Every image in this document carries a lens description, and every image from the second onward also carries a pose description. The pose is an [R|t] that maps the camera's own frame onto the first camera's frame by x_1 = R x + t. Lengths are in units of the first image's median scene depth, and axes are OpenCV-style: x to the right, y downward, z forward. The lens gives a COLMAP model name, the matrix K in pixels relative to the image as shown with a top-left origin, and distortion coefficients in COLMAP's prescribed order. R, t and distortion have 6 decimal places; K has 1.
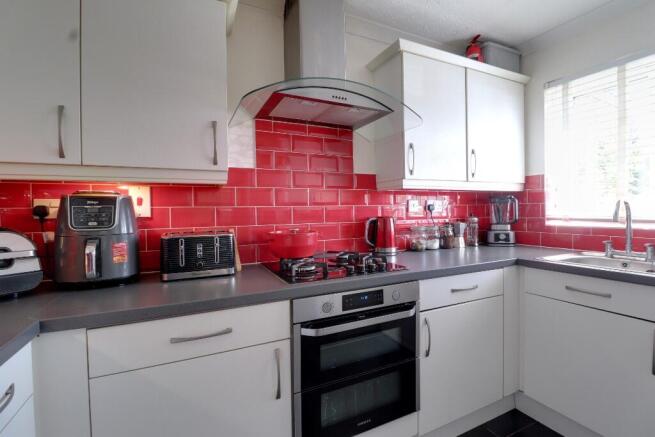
lens RADIAL K [[306.7, 0, 338.5], [0, 306.7, 214.9], [0, 0, 1]] dist [-0.003458, -0.001167]
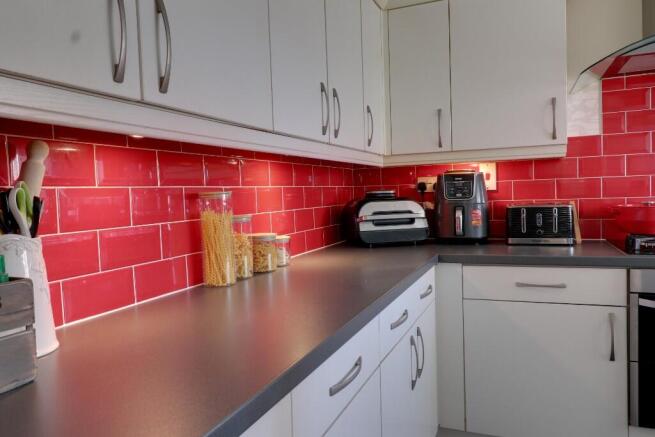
lens RADIAL K [[475.7, 0, 327.4], [0, 475.7, 213.8], [0, 0, 1]] dist [0.004570, -0.016954]
pose [[0.656406, 0.023337, -0.754047, 0.333051], [0.014584, 0.998942, 0.043612, 0.010504], [0.754267, -0.039624, 0.655372, -0.688126]]
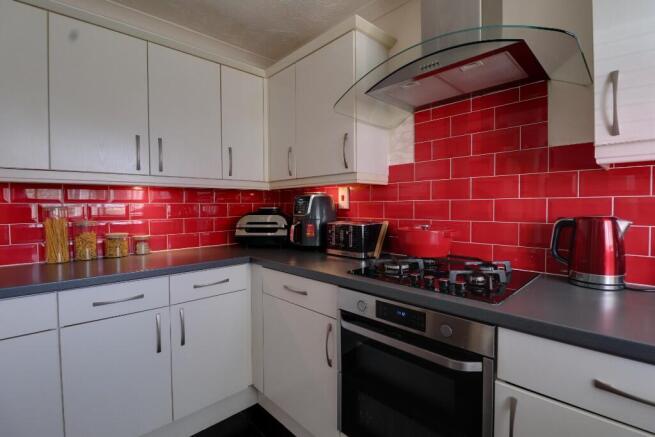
lens RADIAL K [[306.7, 0, 330.1], [0, 306.7, 215.5], [0, 0, 1]] dist [-0.003458, -0.001167]
pose [[0.302110, 0.041652, -0.952363, 0.790449], [-0.009957, 0.999128, 0.040539, -0.021949], [0.953221, -0.002764, 0.302261, 0.567927]]
